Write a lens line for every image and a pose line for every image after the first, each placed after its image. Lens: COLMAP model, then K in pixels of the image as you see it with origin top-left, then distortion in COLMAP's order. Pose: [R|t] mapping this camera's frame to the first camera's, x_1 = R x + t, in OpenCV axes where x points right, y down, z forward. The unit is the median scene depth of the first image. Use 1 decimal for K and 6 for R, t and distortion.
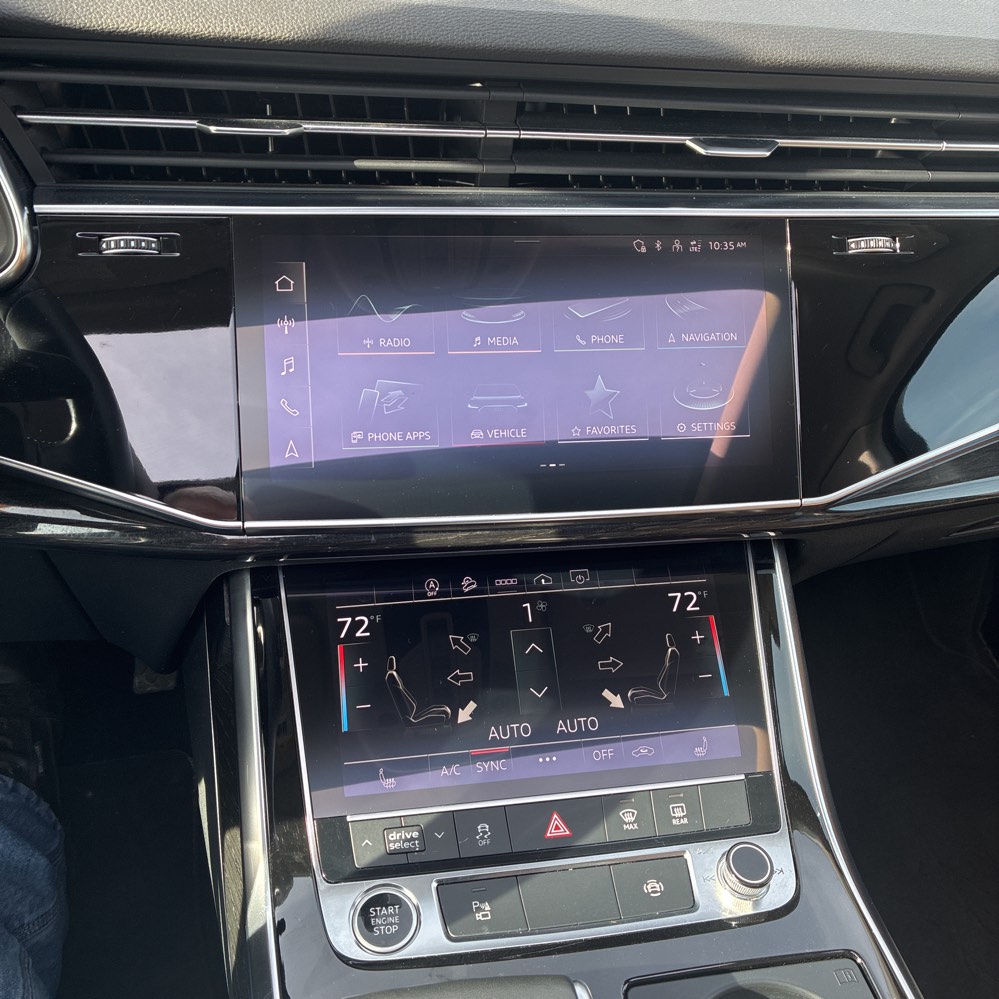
lens RADIAL K [[1031.0, 0, 552.0], [0, 1031.0, 523.5], [0, 0, 1]] dist [0.021476, 0.000000]
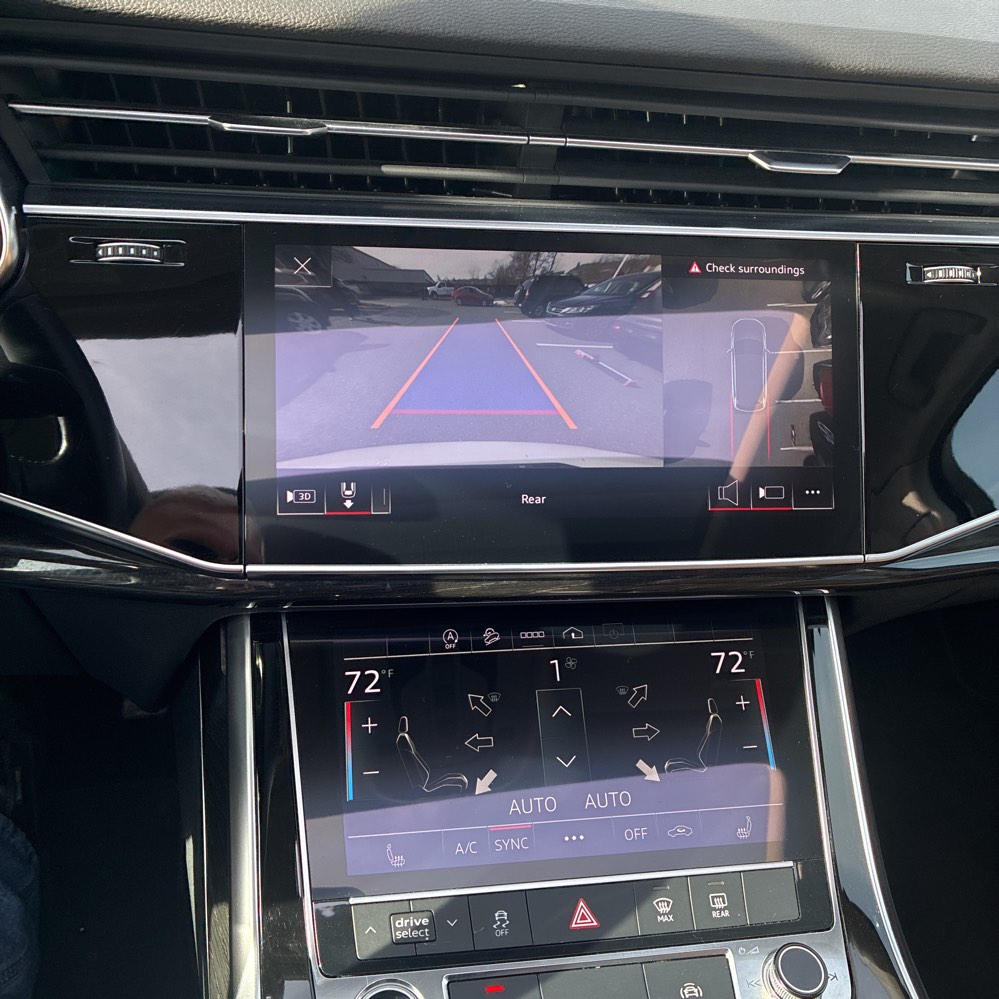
lens RADIAL K [[1031.0, 0, 544.2], [0, 1031.0, 520.4], [0, 0, 1]] dist [0.021476, 0.000000]
pose [[0.999455, 0.032103, -0.007722, -0.031851], [-0.032171, 0.999443, -0.008825, -0.037658], [0.007434, 0.009068, 0.999931, 0.100834]]
